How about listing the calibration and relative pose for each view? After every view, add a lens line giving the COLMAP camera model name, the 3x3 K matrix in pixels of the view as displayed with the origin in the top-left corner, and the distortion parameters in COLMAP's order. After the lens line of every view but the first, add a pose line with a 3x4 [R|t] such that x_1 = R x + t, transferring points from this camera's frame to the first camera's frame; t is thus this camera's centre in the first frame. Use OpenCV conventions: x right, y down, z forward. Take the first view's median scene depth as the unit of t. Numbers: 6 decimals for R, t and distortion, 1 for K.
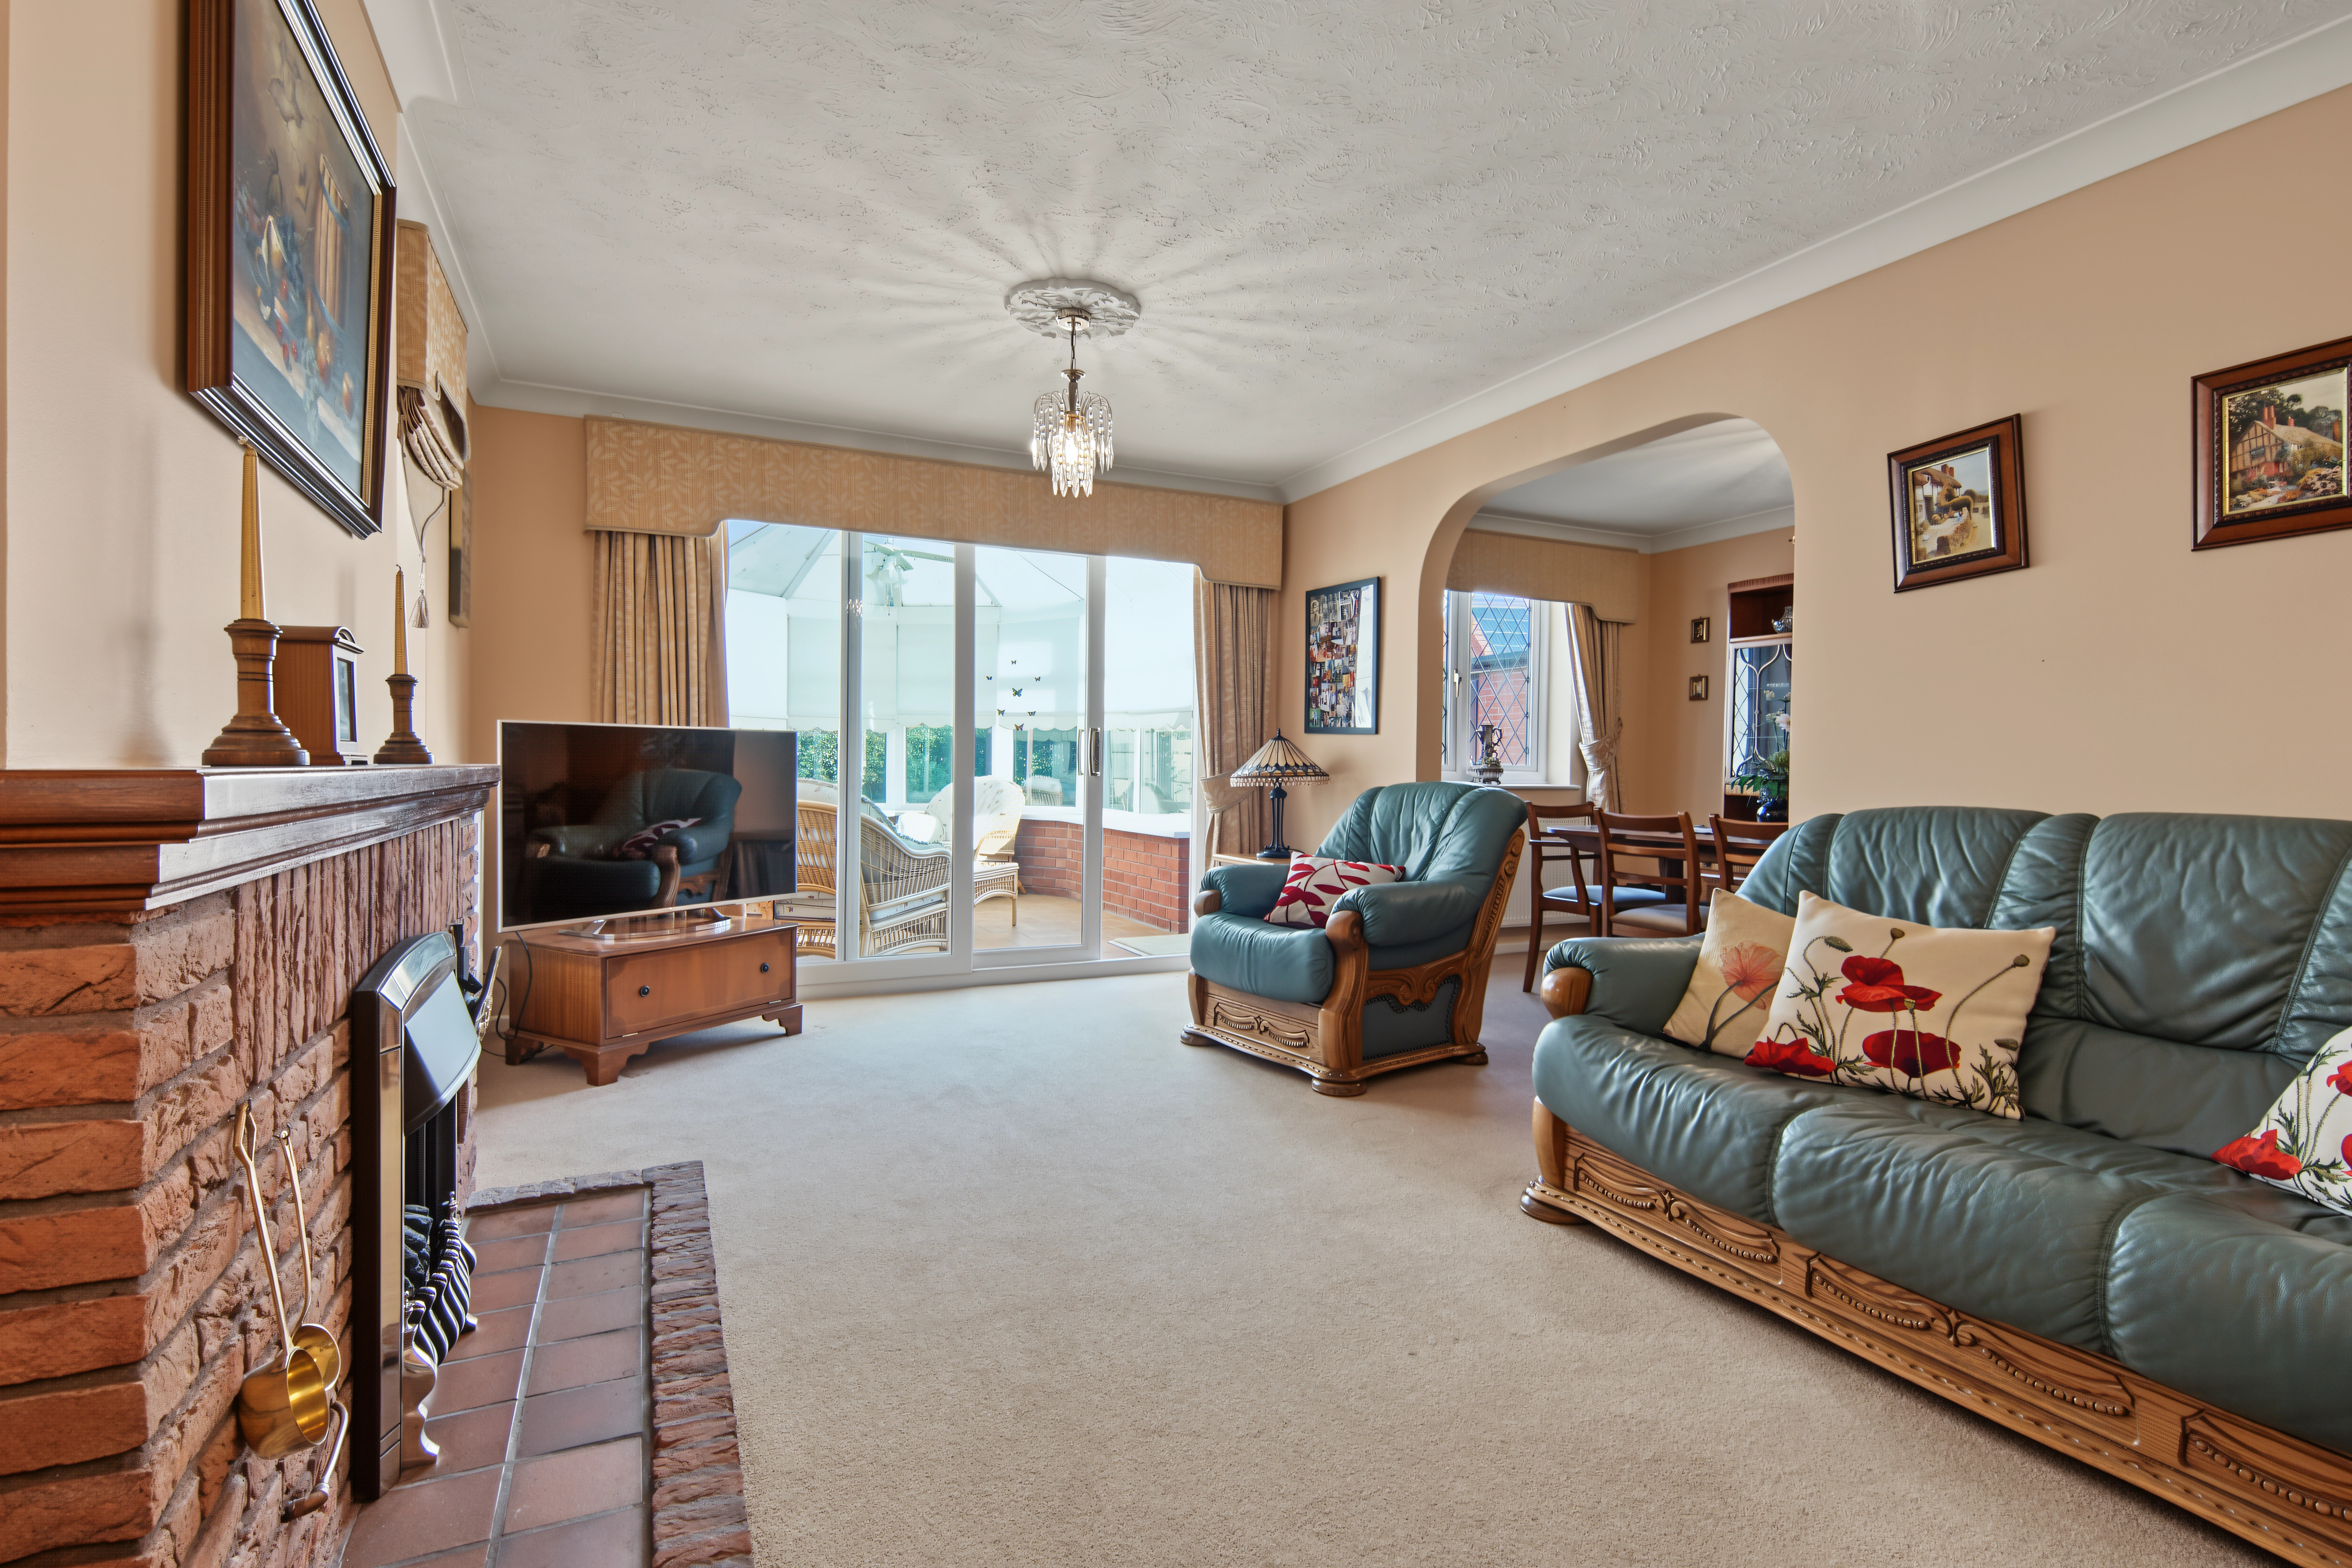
lens RADIAL K [[1146.2, 0, 1162.0], [0, 1146.2, 777.3], [0, 0, 1]] dist [0.050989, -0.030066]
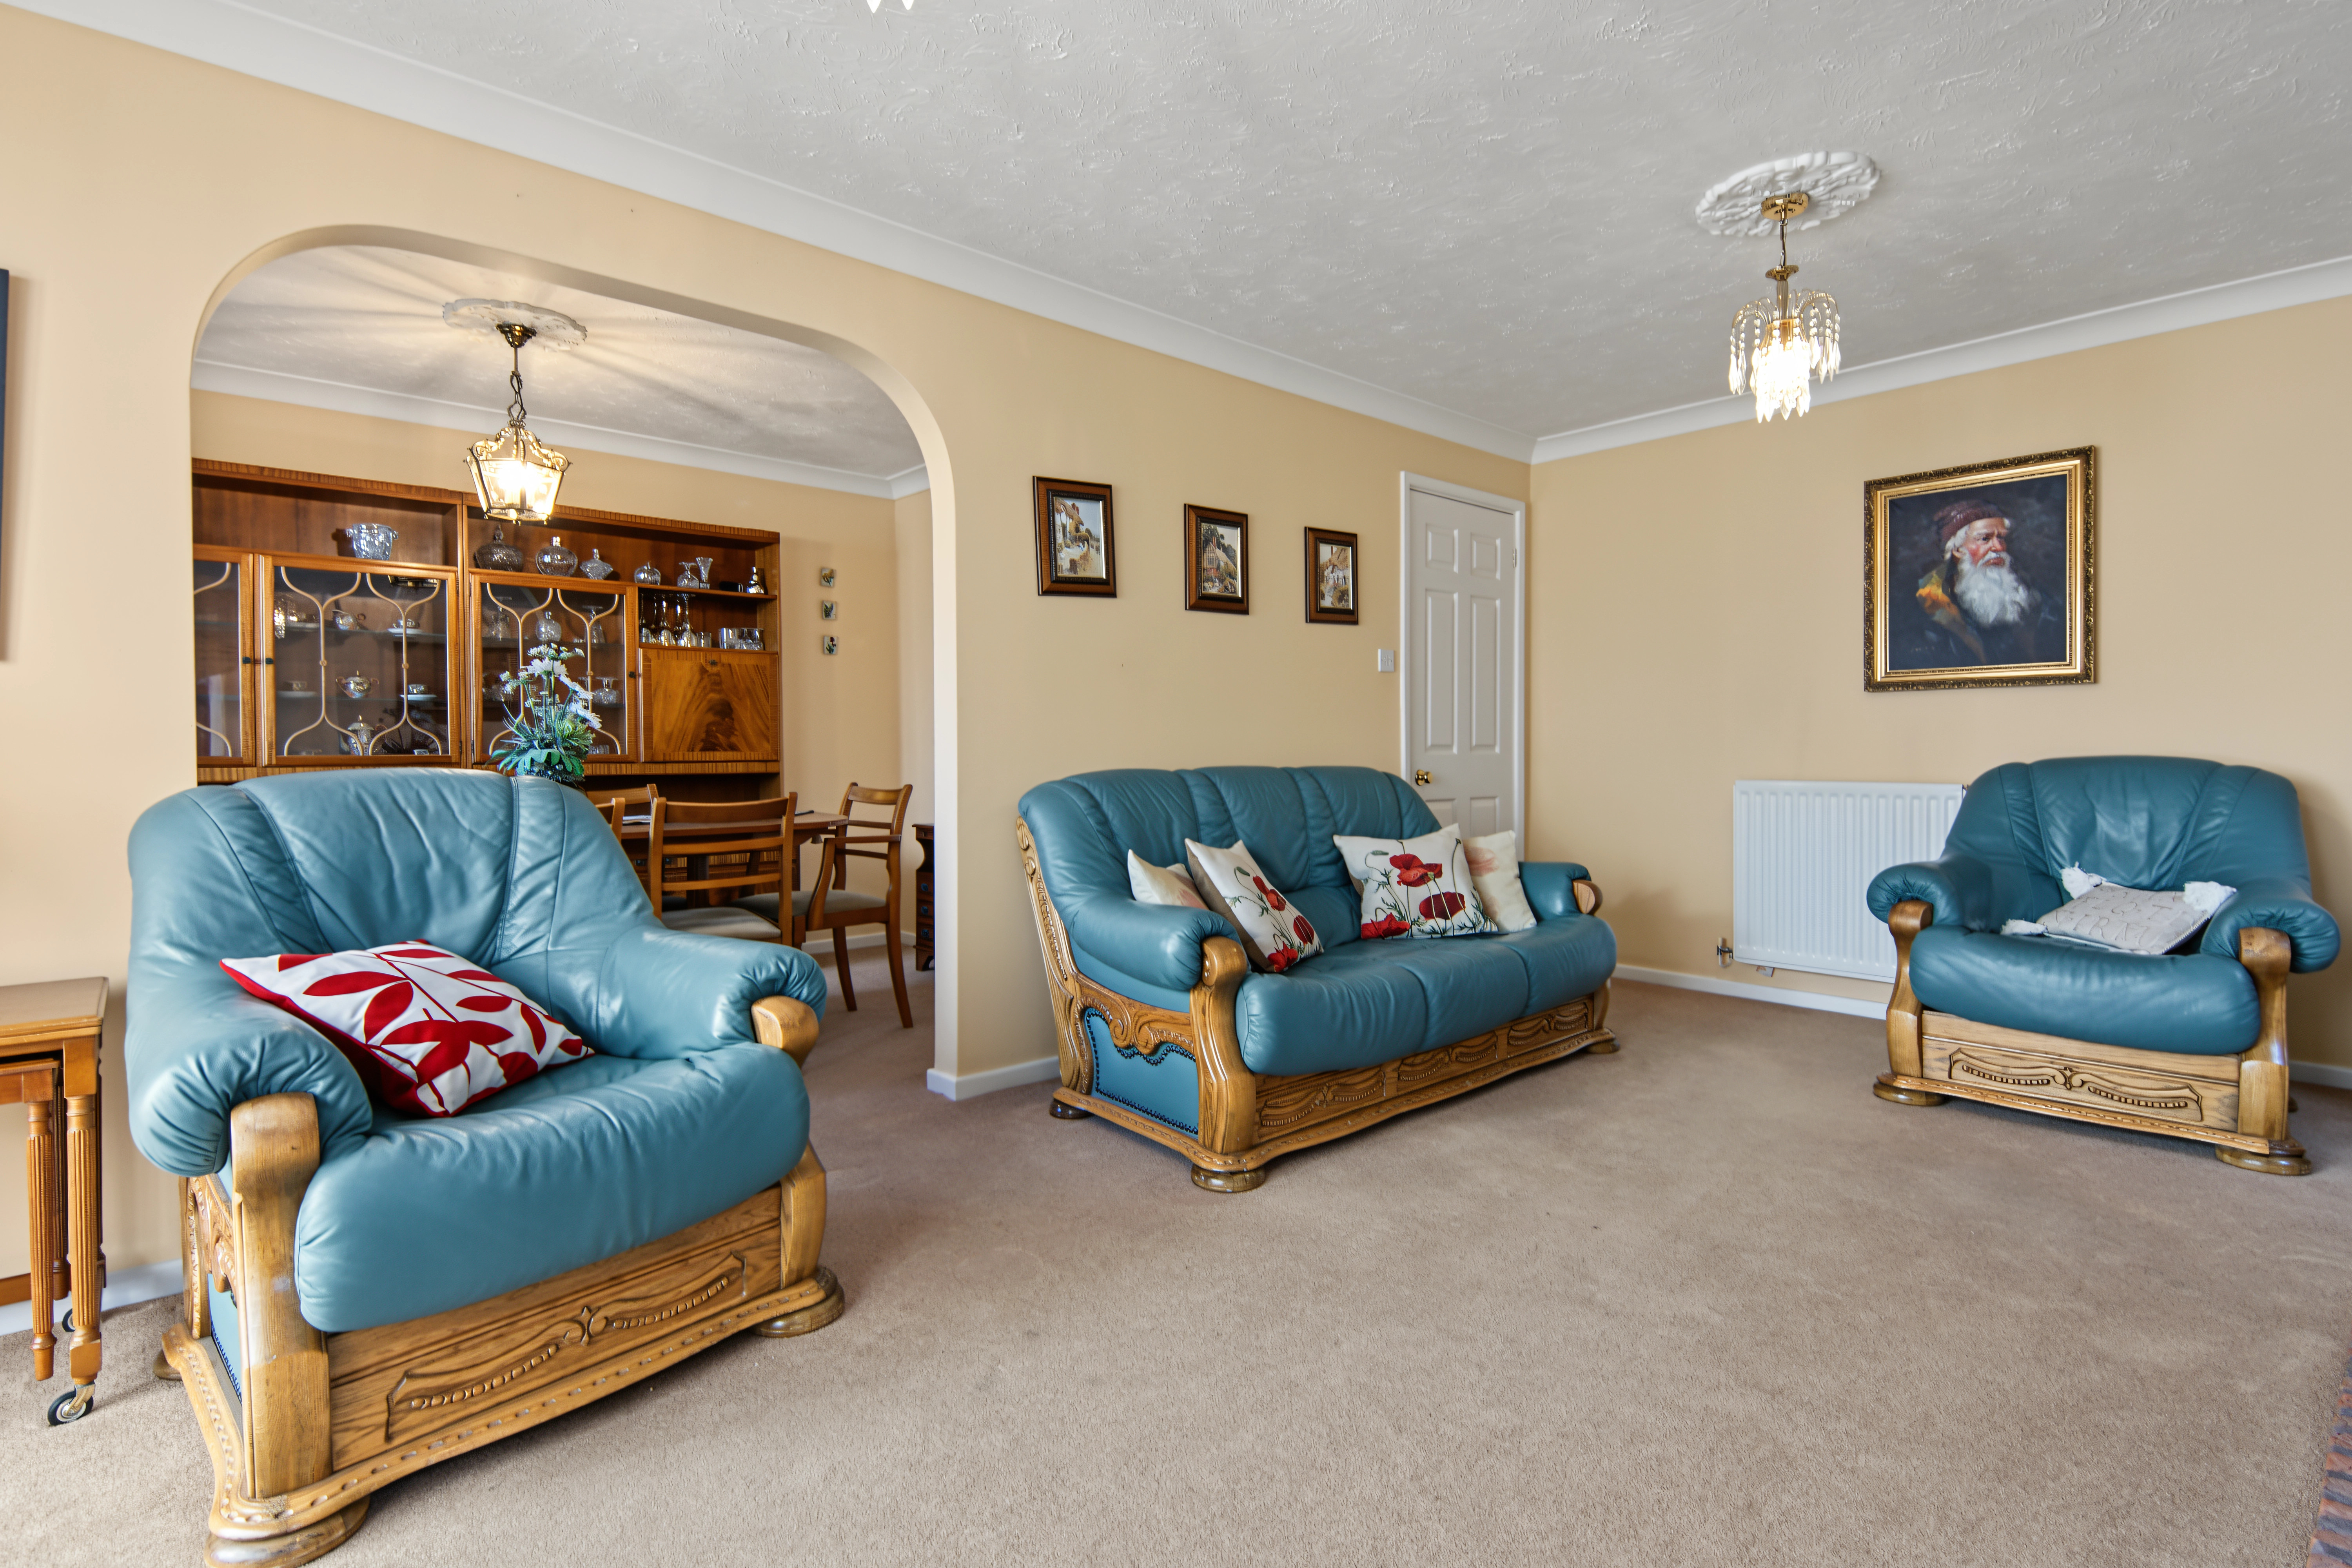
lens RADIAL K [[1146.2, 0, 1162.0], [0, 1146.2, 777.3], [0, 0, 1]] dist [0.050989, -0.030066]
pose [[-0.279530, -0.017607, 0.959975, -0.574967], [0.017461, 0.999573, 0.023417, 0.004550], [-0.959978, 0.023308, -0.279104, 1.275588]]
